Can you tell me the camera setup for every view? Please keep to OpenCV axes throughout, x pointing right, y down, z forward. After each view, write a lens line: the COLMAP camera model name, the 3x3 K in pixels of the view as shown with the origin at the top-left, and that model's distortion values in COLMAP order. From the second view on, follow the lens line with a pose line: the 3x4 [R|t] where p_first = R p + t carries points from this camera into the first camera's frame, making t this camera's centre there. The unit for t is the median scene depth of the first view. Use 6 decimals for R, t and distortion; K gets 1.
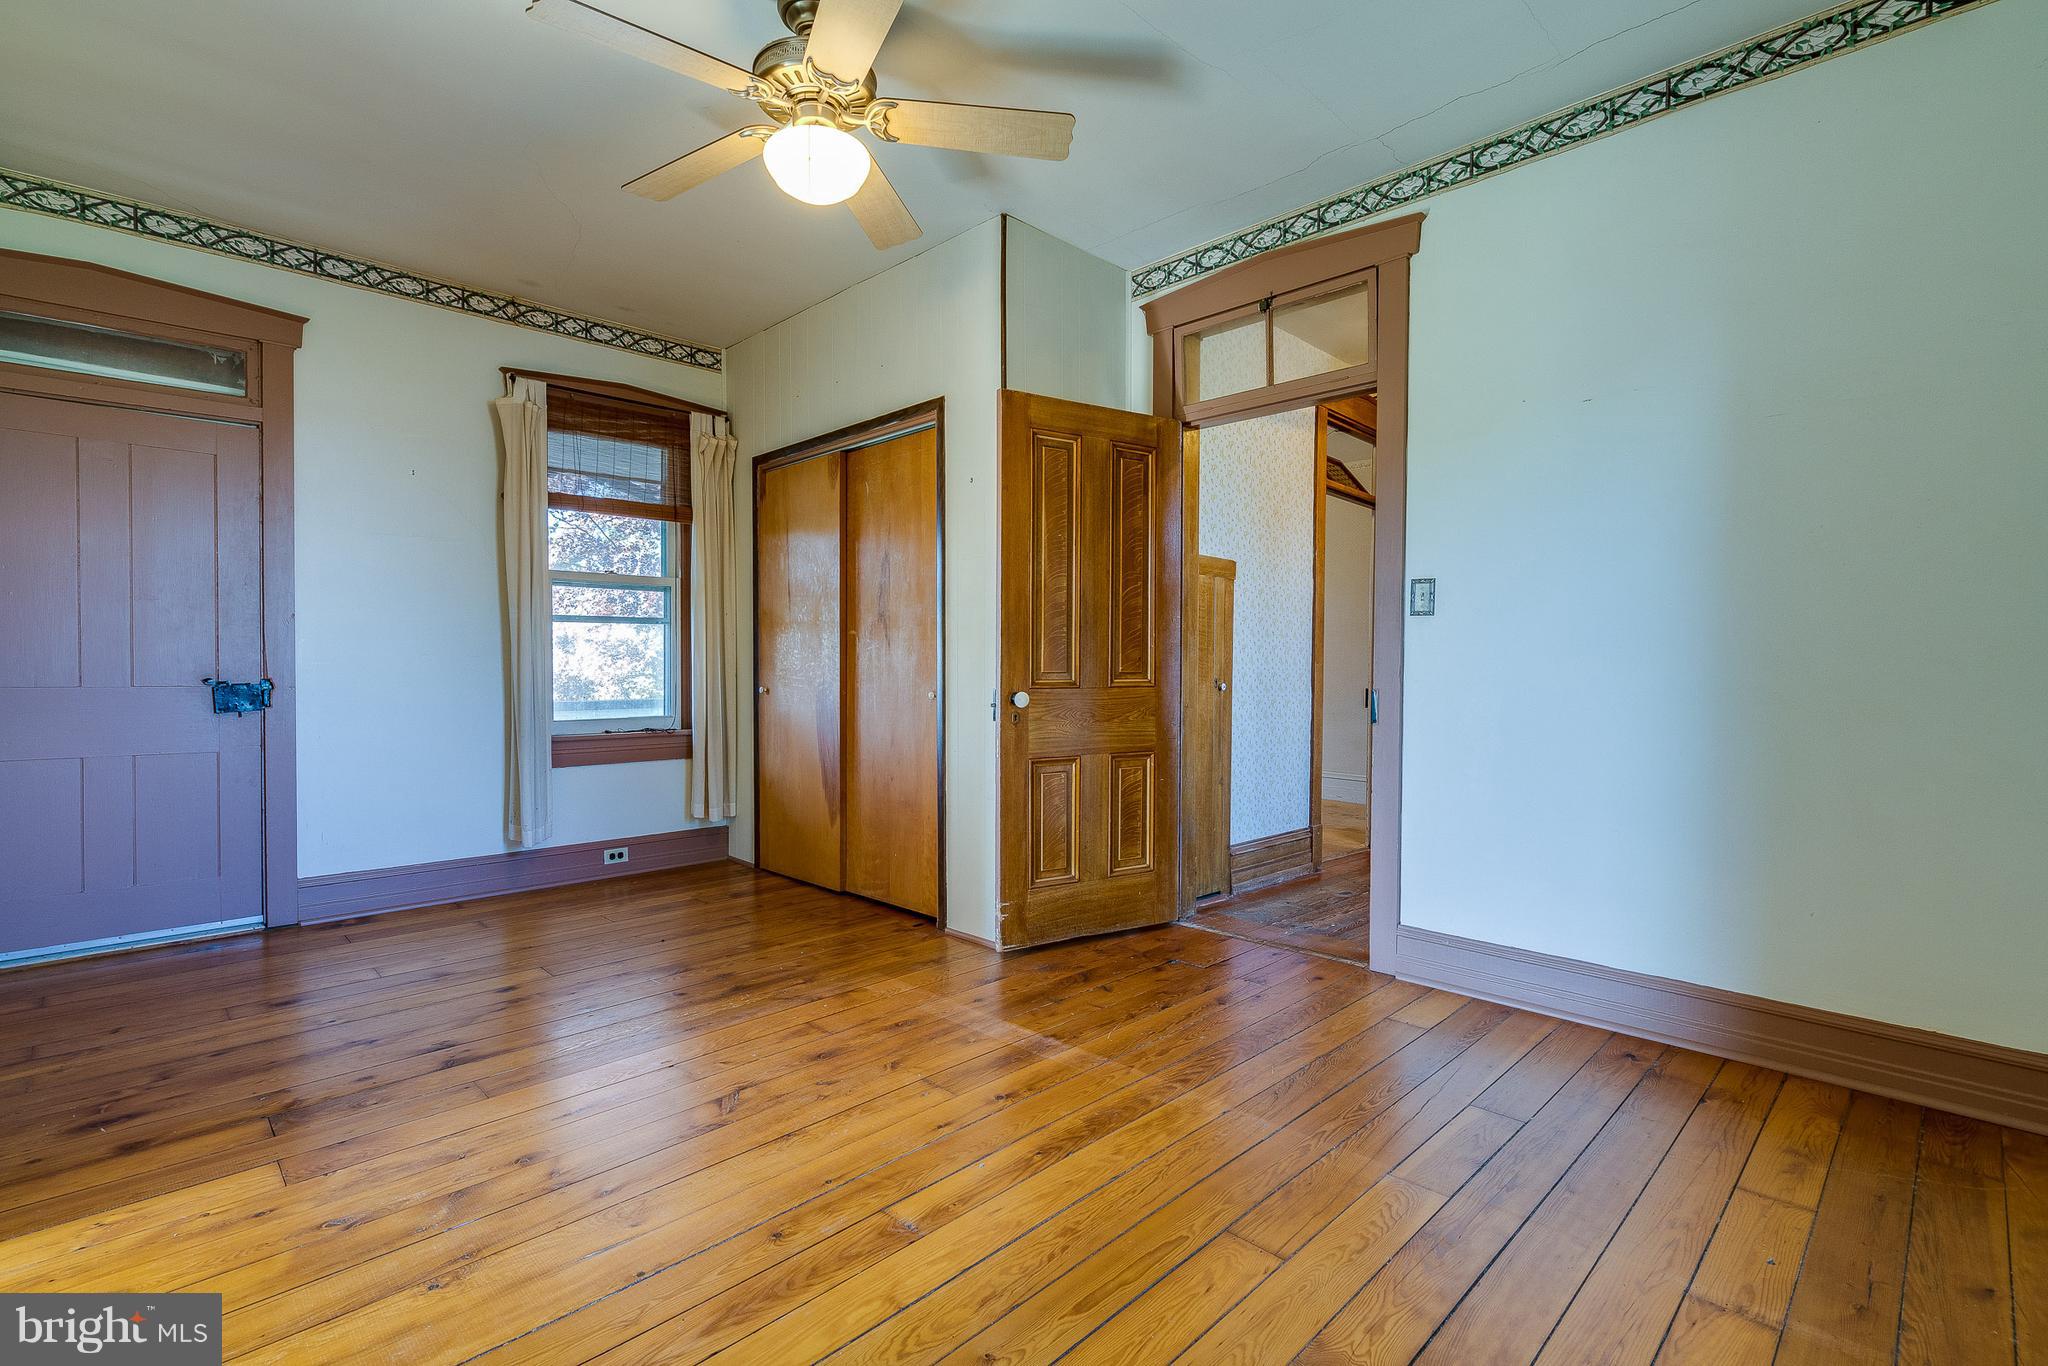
lens RADIAL K [[931.7, 0, 1015.5], [0, 931.7, 681.4], [0, 0, 1]] dist [-0.002622, 0.000161]
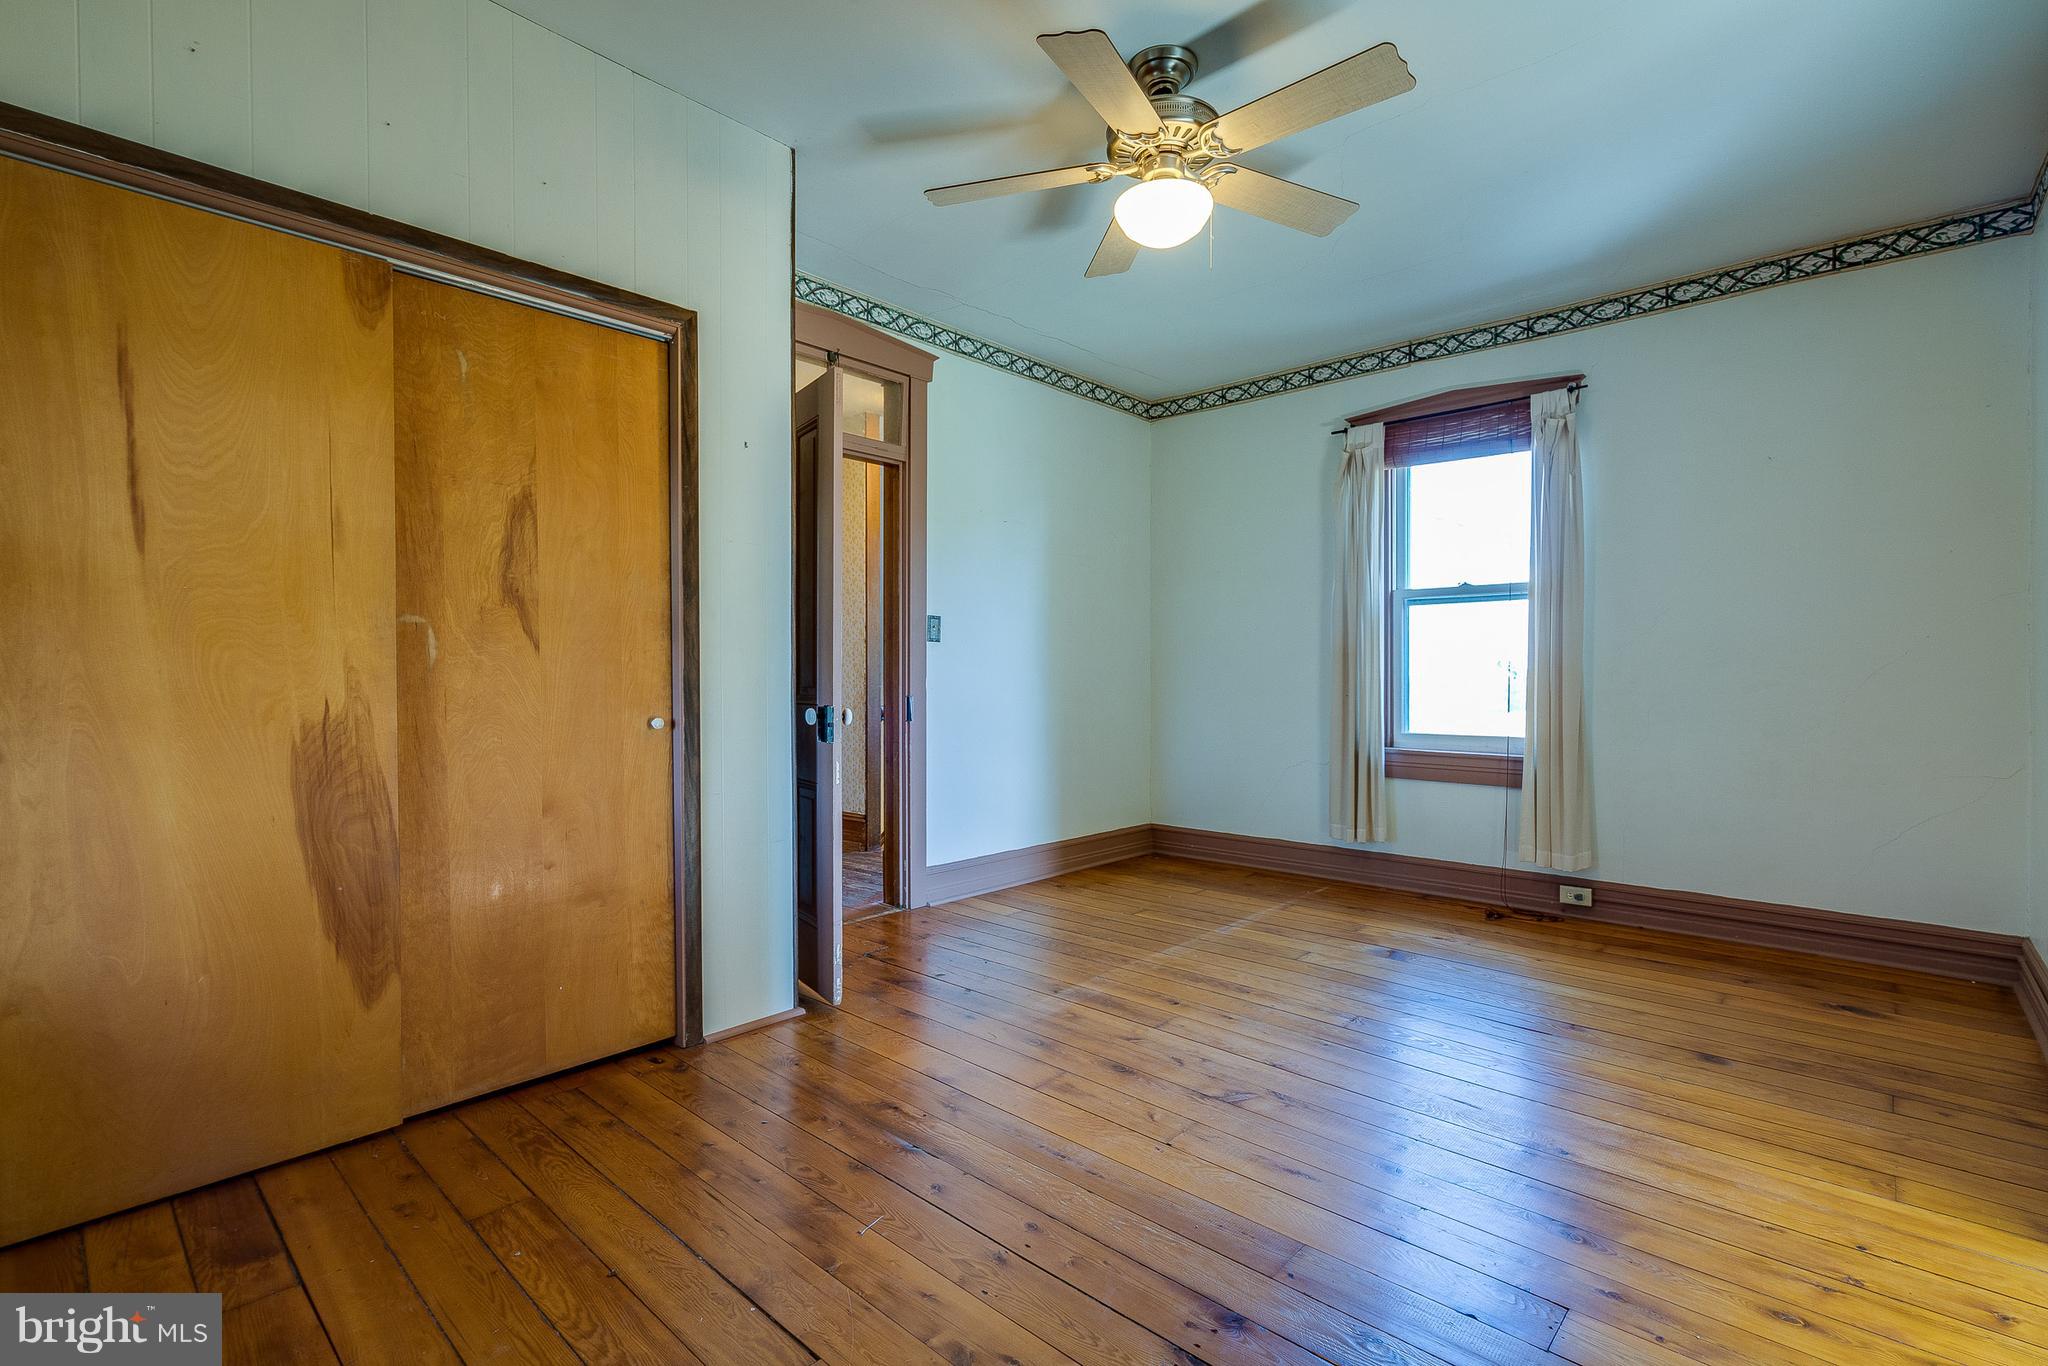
lens RADIAL K [[931.7, 0, 1024.7], [0, 931.7, 680.1], [0, 0, 1]] dist [-0.002622, 0.000161]
pose [[-0.043024, -0.006806, 0.999051, -0.936897], [0.017701, 0.999815, 0.007574, -0.020491], [-0.998917, 0.018010, -0.042896, 0.889276]]
